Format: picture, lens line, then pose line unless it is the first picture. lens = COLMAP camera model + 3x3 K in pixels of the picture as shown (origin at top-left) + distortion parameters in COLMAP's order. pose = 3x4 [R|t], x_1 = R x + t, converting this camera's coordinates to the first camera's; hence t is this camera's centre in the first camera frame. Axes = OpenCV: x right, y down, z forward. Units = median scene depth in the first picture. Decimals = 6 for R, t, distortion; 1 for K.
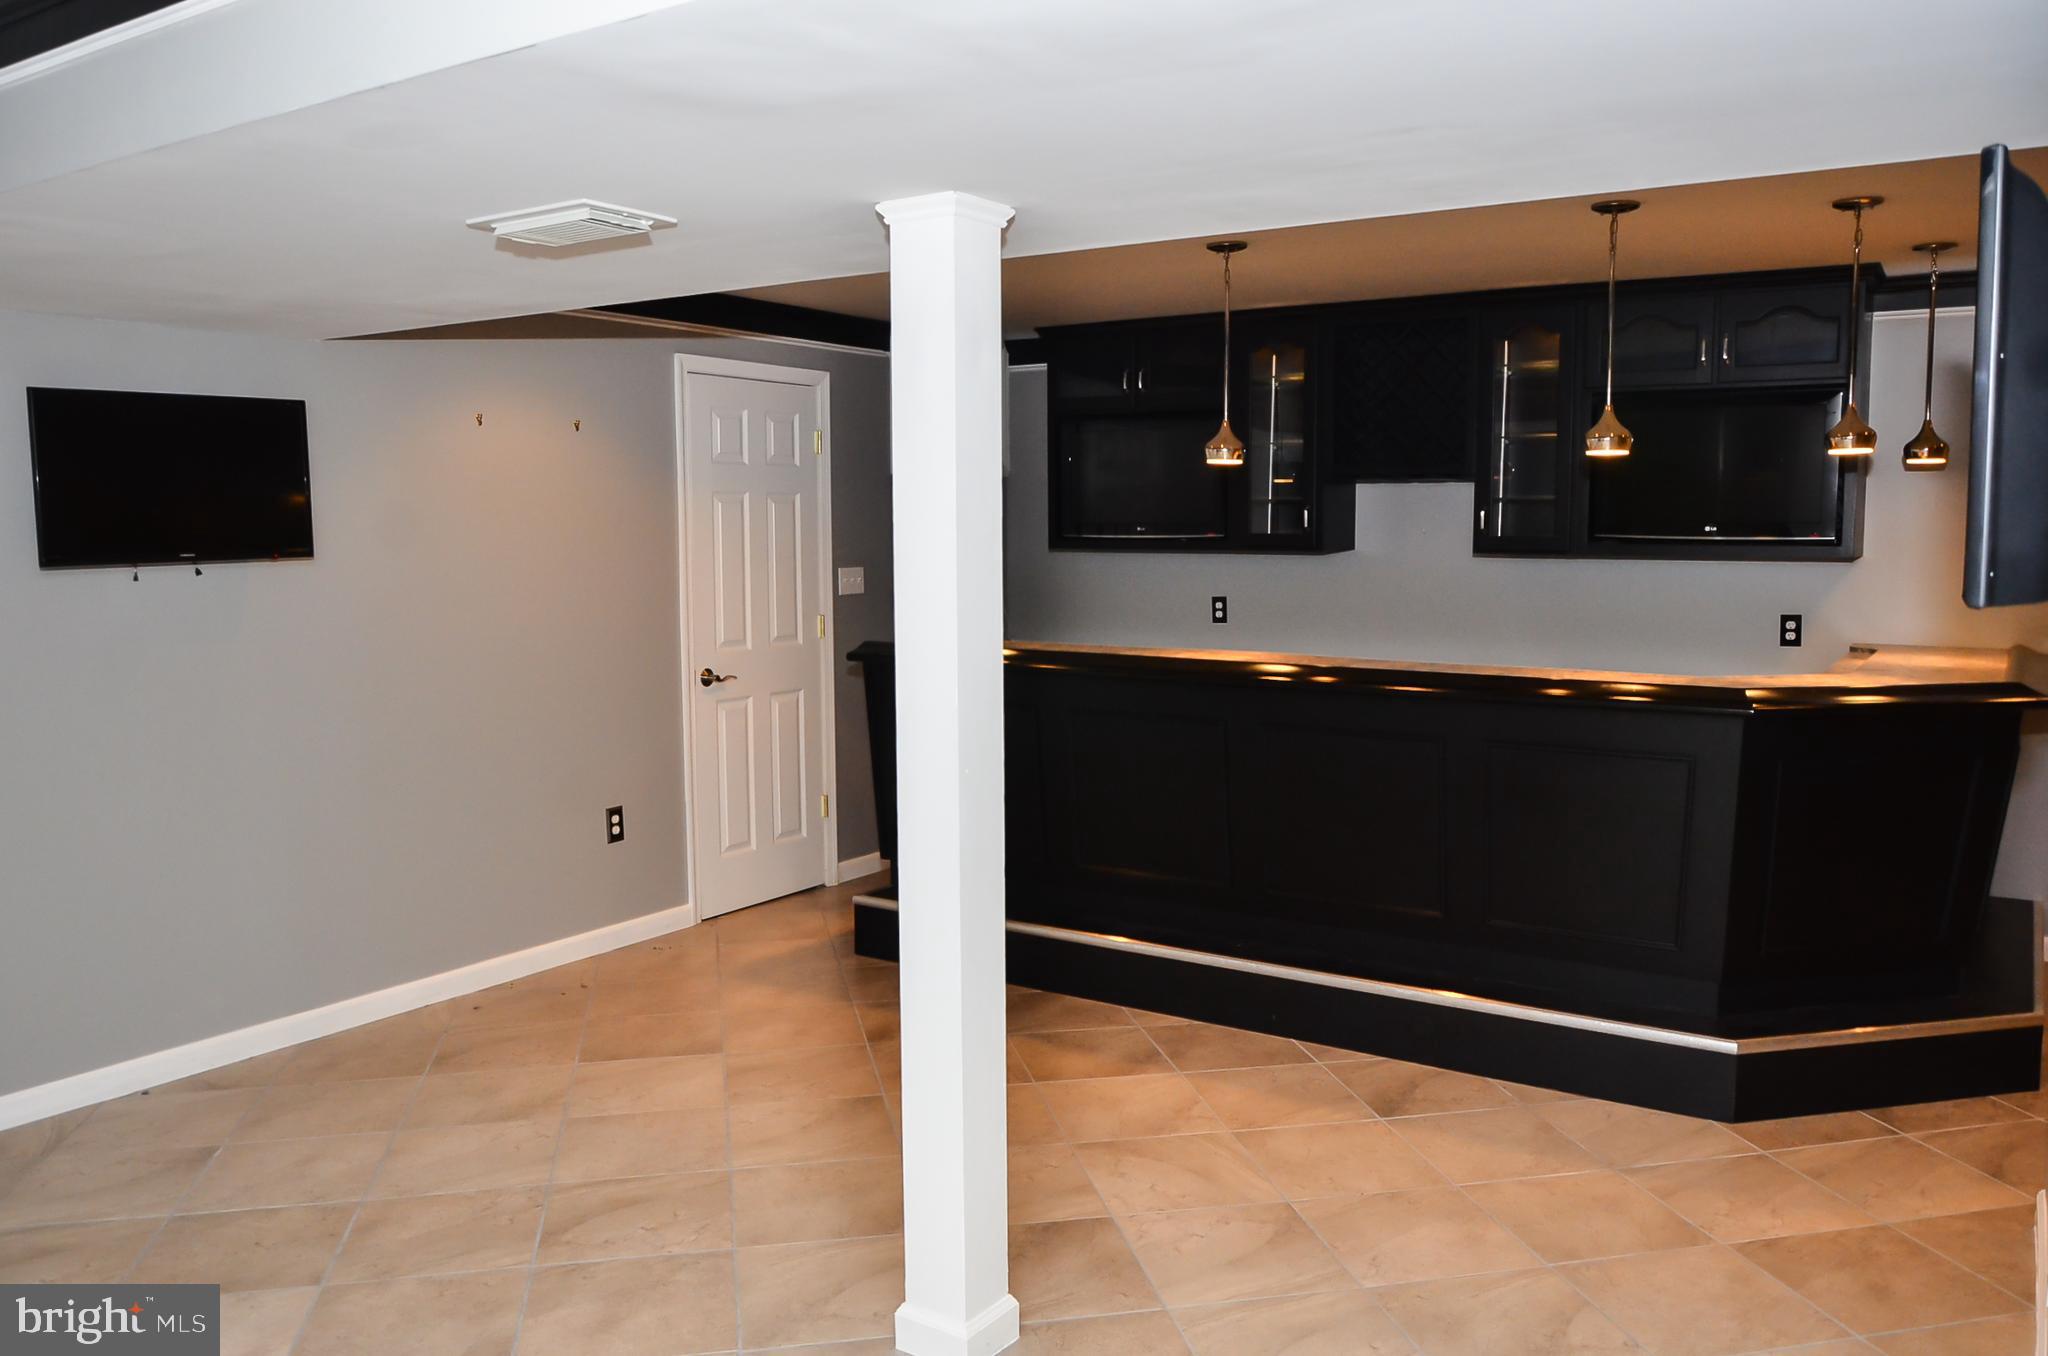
lens RADIAL K [[1586.6, 0, 1011.1], [0, 1586.6, 678.5], [0, 0, 1]] dist [-0.043832, 0.004386]
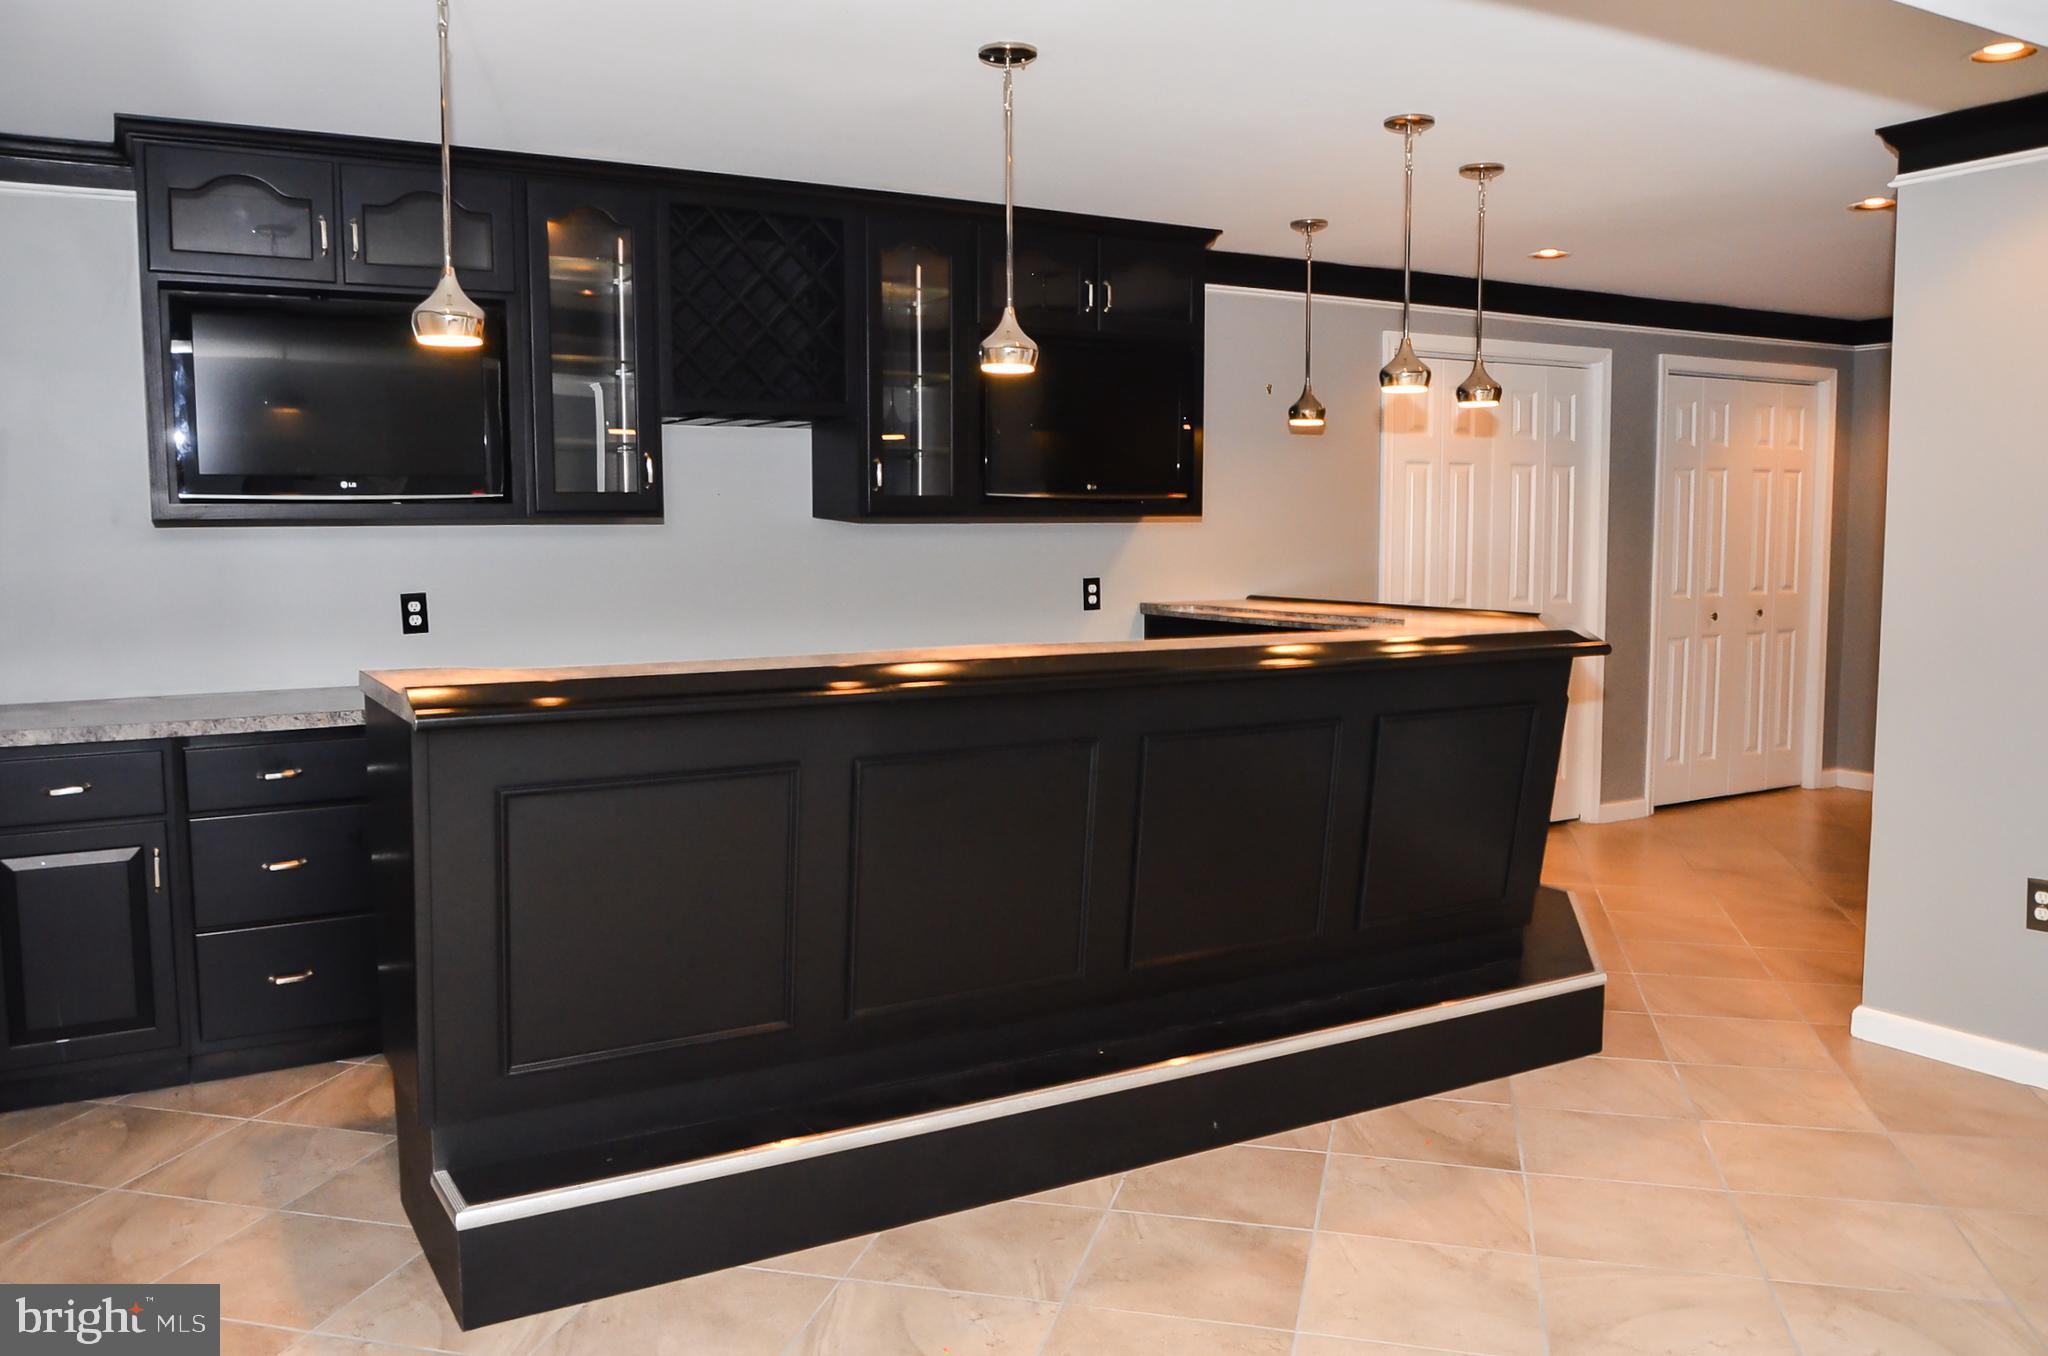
lens RADIAL K [[1605.4, 0, 1036.0], [0, 1605.4, 675.8], [0, 0, 1]] dist [-0.047441, 0.000208]
pose [[0.430788, -0.085160, 0.898426, -0.544711], [0.091847, 0.994506, 0.050227, -0.042558], [-0.897767, 0.060881, 0.436243, 0.757754]]
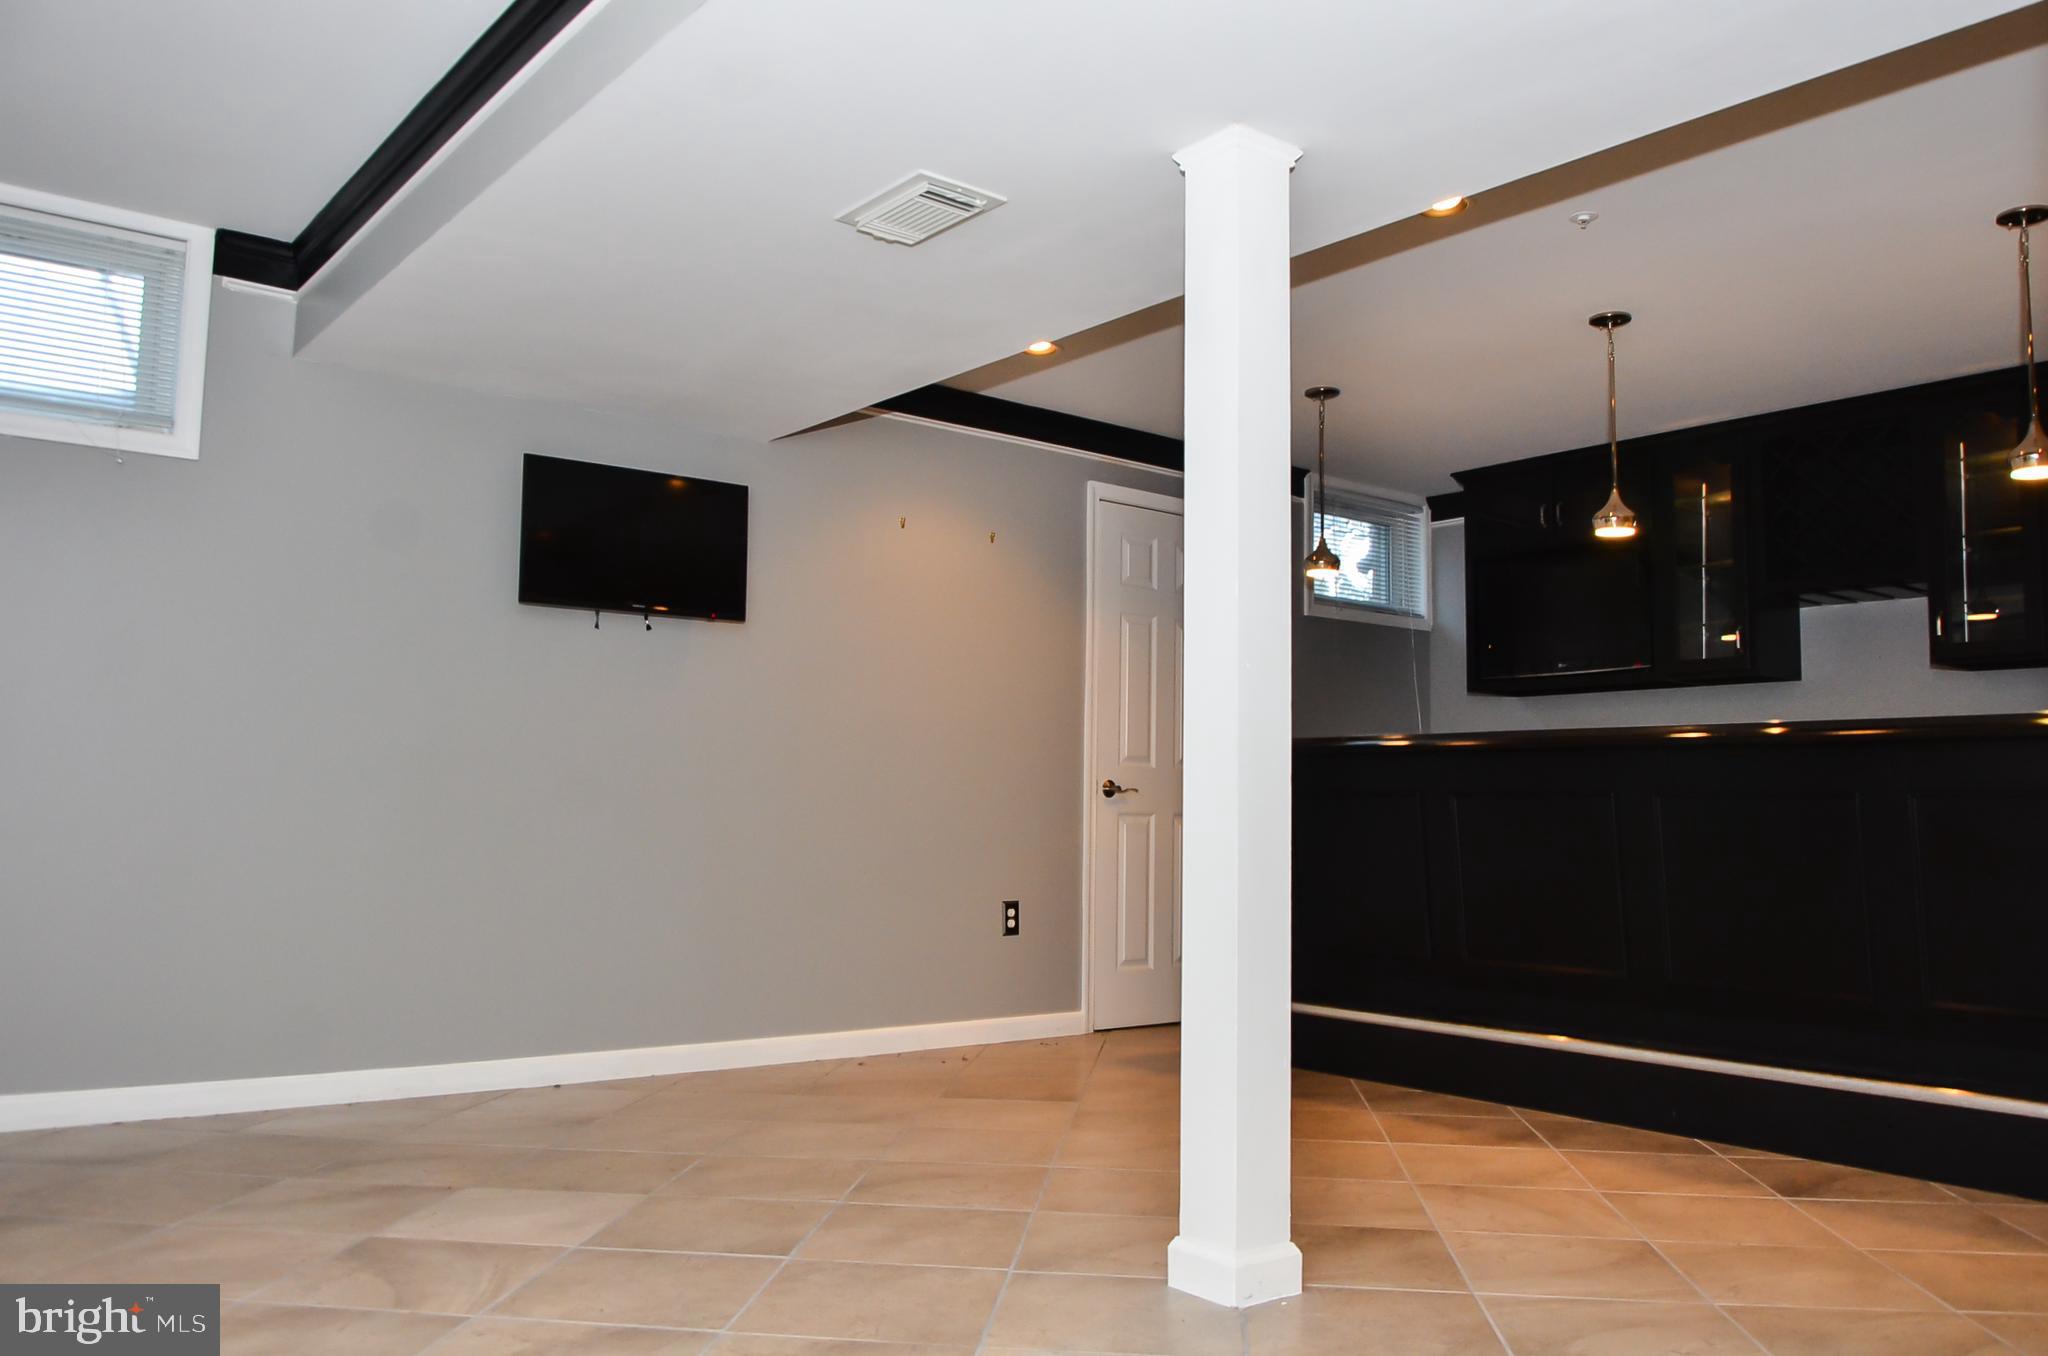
lens RADIAL K [[1579.8, 0, 1015.8], [0, 1579.8, 667.6], [0, 0, 1]] dist [-0.044231, 0.001855]
pose [[0.952557, -0.007549, -0.304266, 0.083801], [-0.052021, 0.980943, -0.187200, 0.155596], [0.299881, 0.194147, 0.934012, 0.009522]]
